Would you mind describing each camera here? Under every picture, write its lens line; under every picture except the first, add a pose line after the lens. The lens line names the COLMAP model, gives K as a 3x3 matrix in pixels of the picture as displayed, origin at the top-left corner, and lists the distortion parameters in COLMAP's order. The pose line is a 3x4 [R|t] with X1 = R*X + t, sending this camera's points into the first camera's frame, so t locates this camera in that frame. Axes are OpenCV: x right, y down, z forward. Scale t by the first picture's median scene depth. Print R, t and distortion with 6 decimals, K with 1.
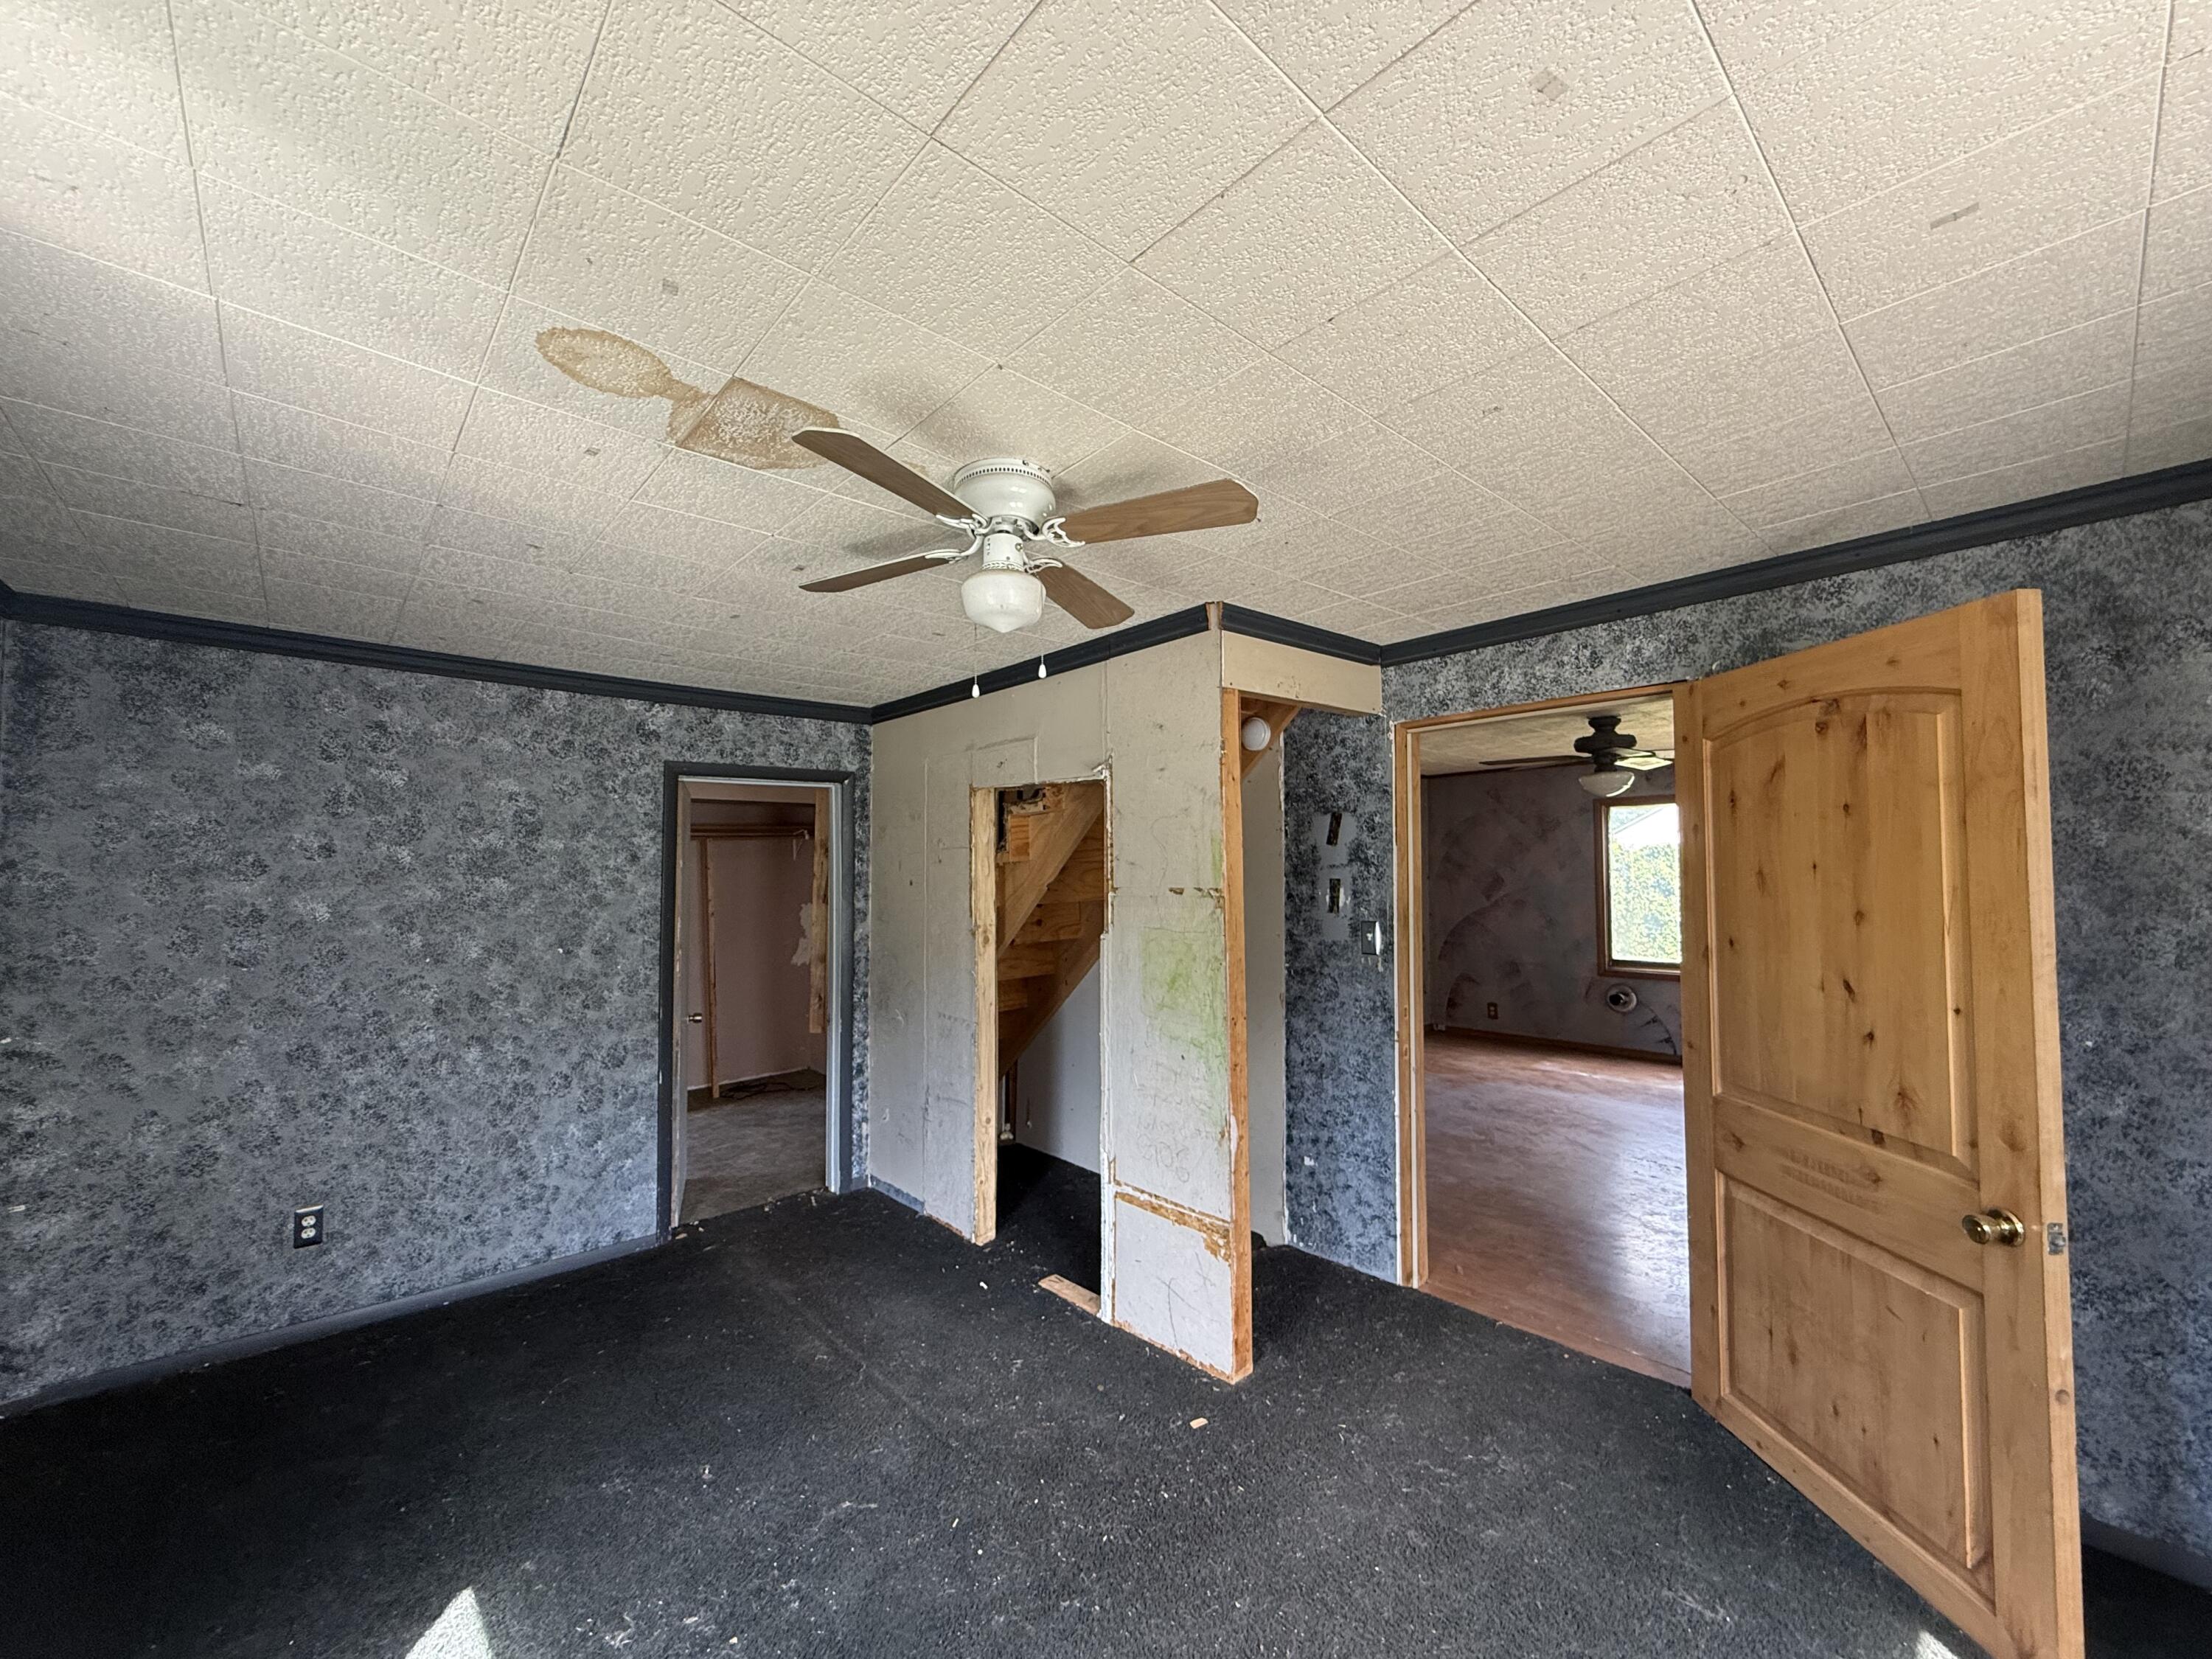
lens RADIAL K [[881.9, 0, 1106.1], [0, 881.9, 833.5], [0, 0, 1]] dist [0.000032, 0.000241]
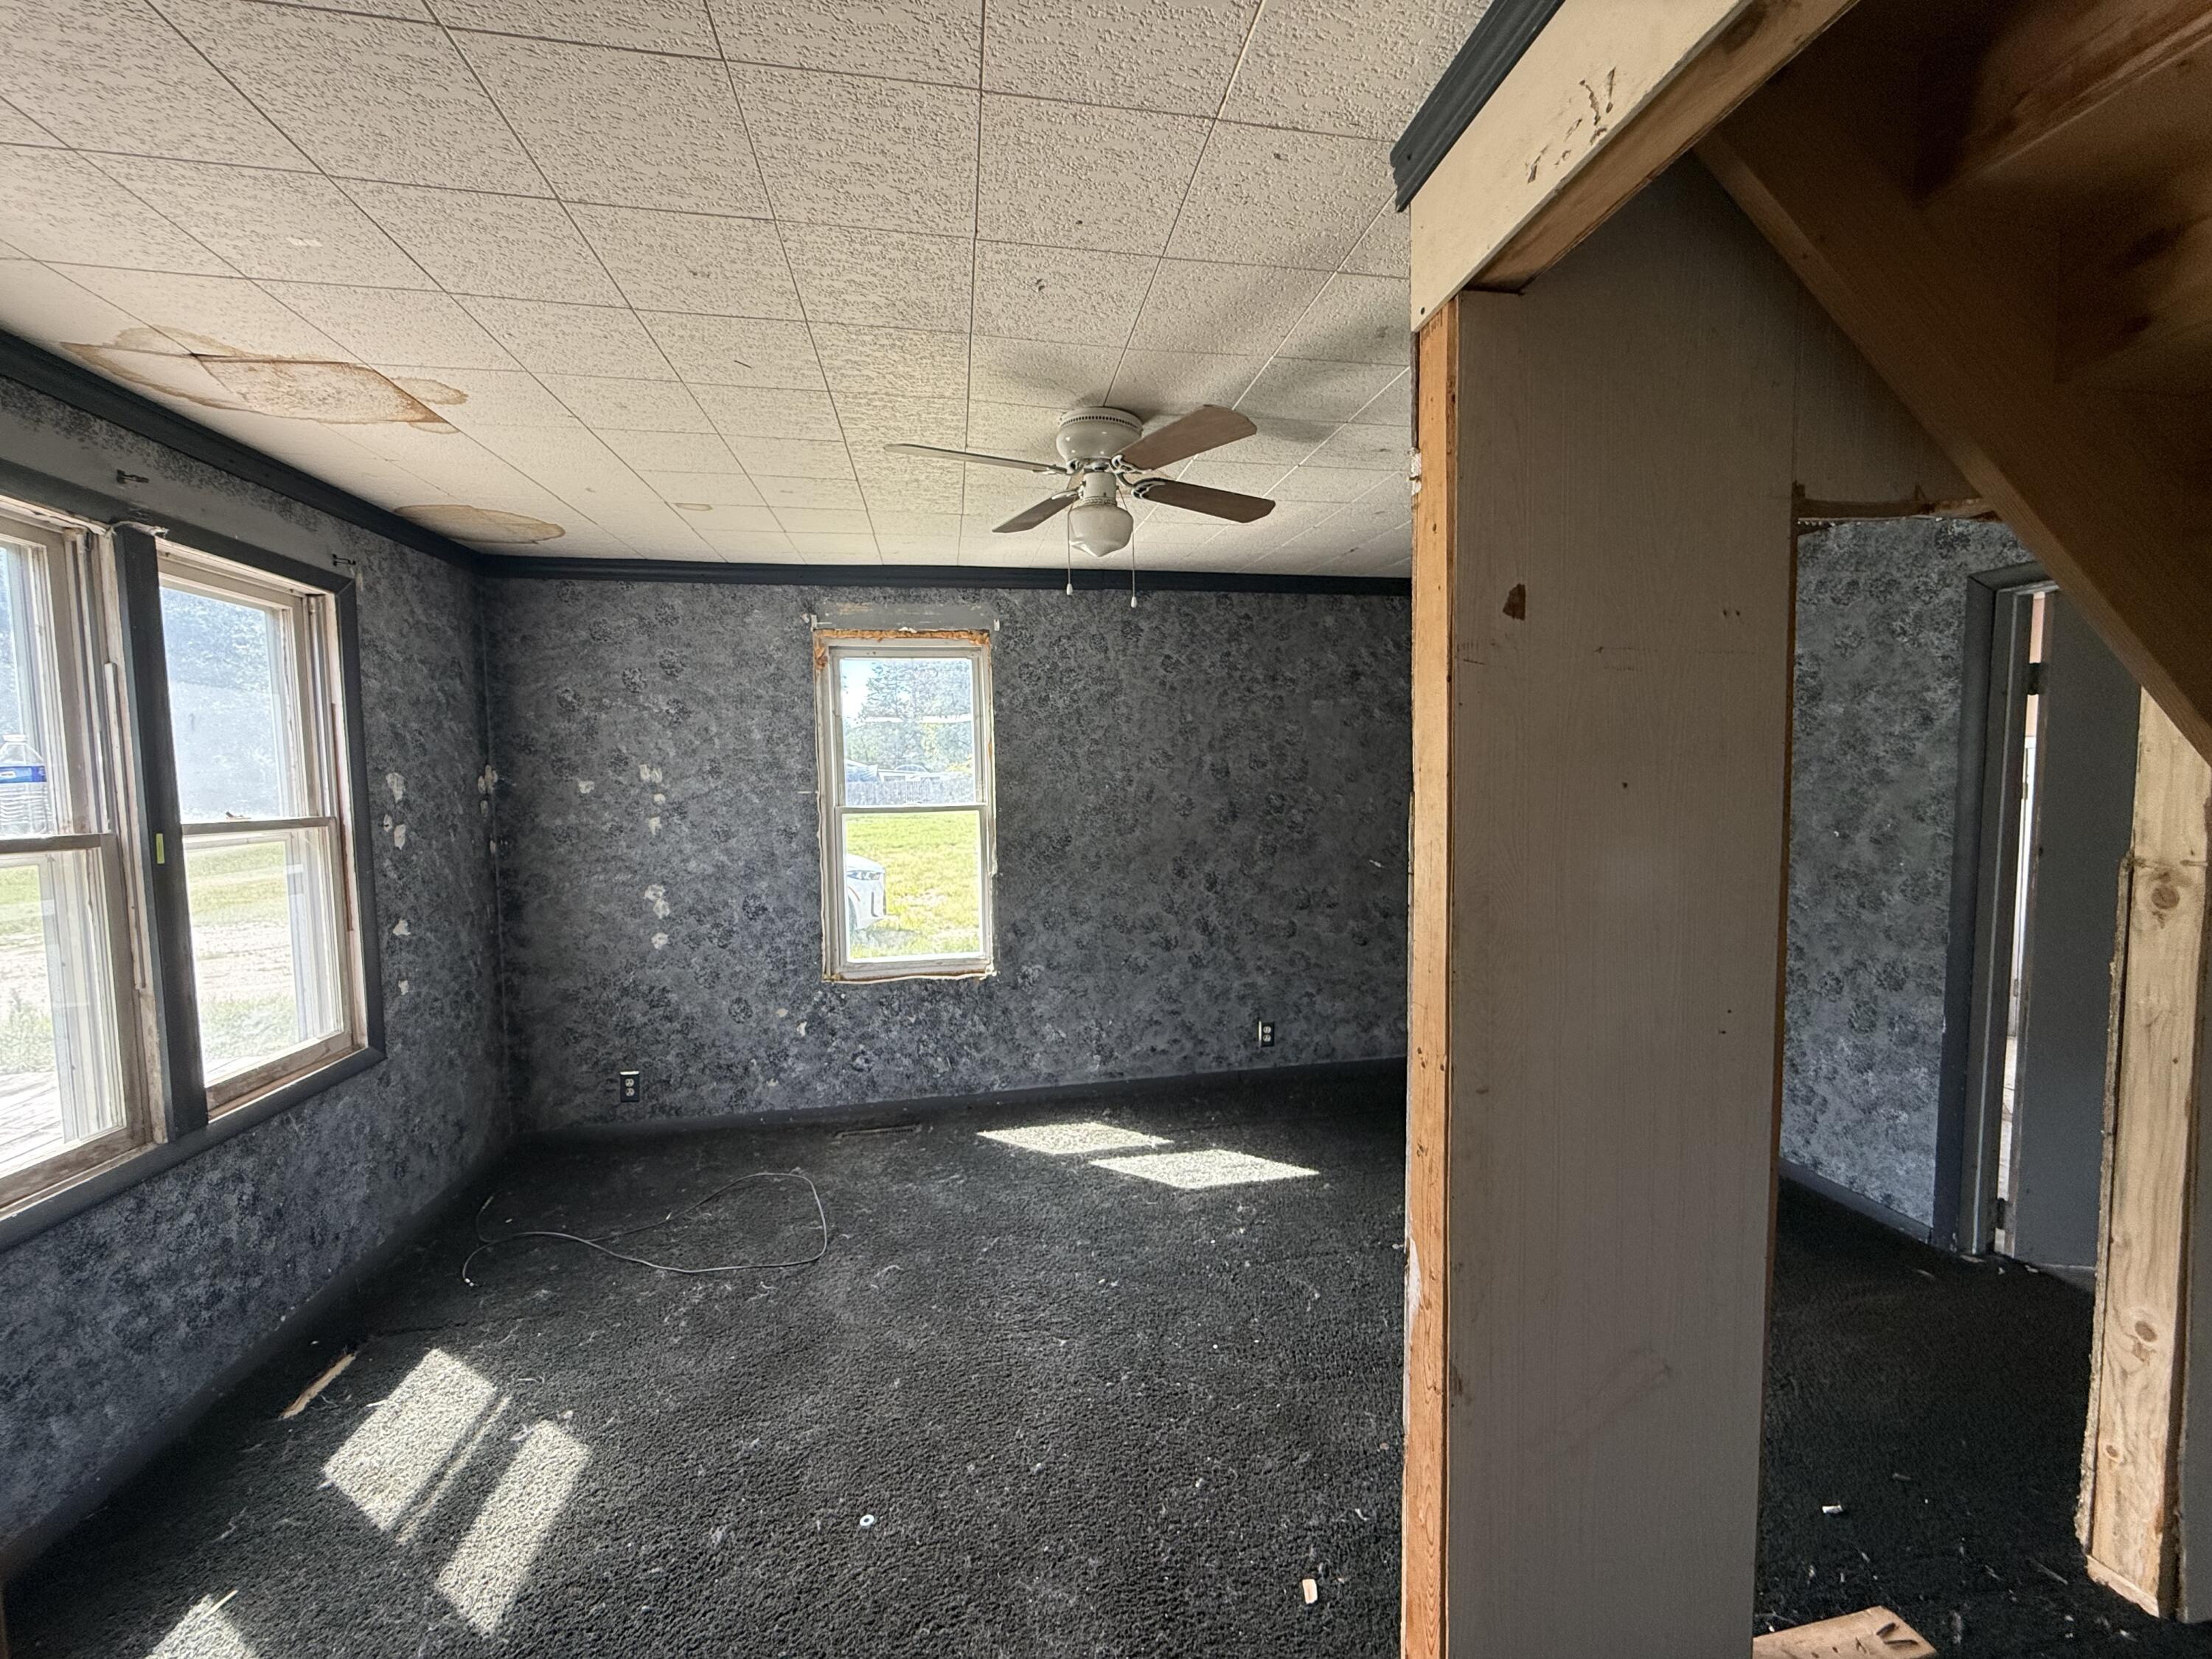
lens RADIAL K [[881.9, 0, 1111.6], [0, 881.9, 833.5], [0, 0, 1]] dist [0.000032, 0.000241]
pose [[-0.528084, 0.076193, -0.845767, 0.465717], [0.055290, 0.996938, 0.055290, 0.045053], [0.847390, -0.017565, -0.530680, 0.835179]]
